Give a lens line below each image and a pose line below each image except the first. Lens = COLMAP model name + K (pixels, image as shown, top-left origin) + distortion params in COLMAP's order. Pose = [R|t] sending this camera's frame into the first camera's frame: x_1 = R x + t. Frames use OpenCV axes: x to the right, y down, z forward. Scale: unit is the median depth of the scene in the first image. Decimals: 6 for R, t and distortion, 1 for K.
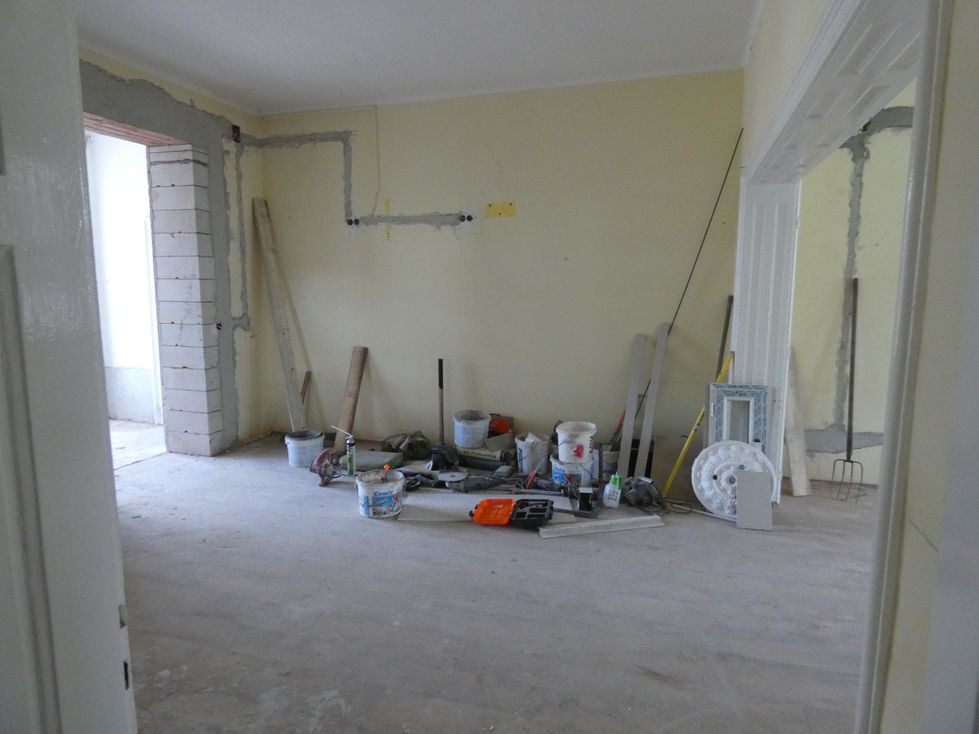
lens RADIAL K [[579.1, 0, 489.5], [0, 579.1, 367.0], [0, 0, 1]] dist [0.001877, 0.001228]
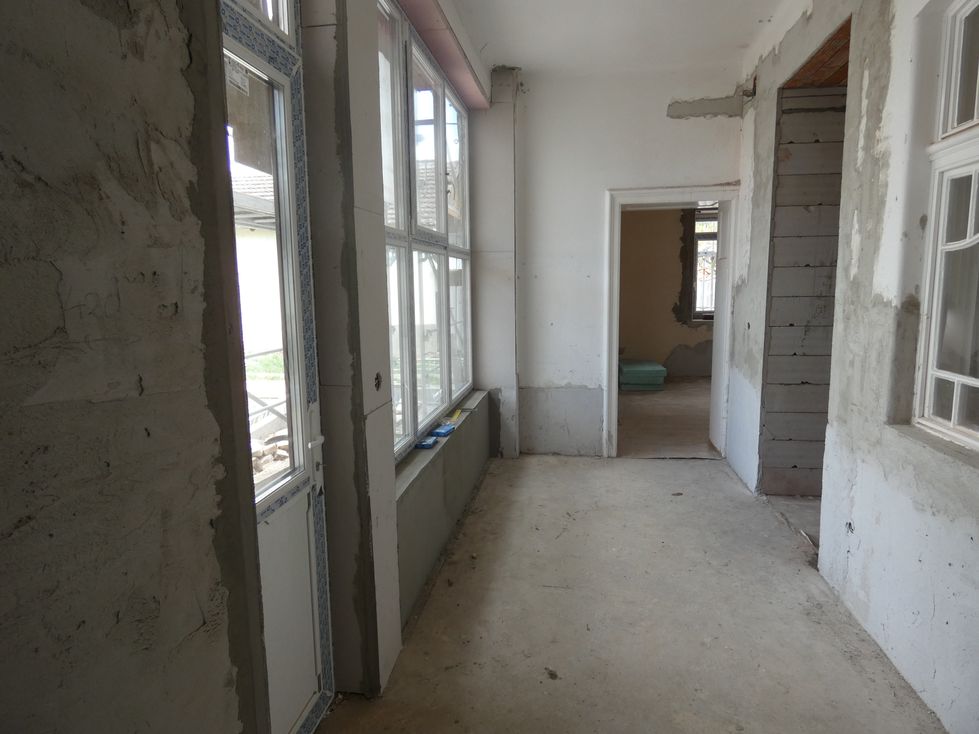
lens RADIAL K [[579.1, 0, 489.5], [0, 579.1, 367.0], [0, 0, 1]] dist [0.001877, 0.001228]
pose [[0.990178, -0.040076, 0.133943, -1.041433], [0.039872, 0.999196, 0.004207, -0.040377], [-0.134004, 0.001175, 0.990980, 0.304506]]
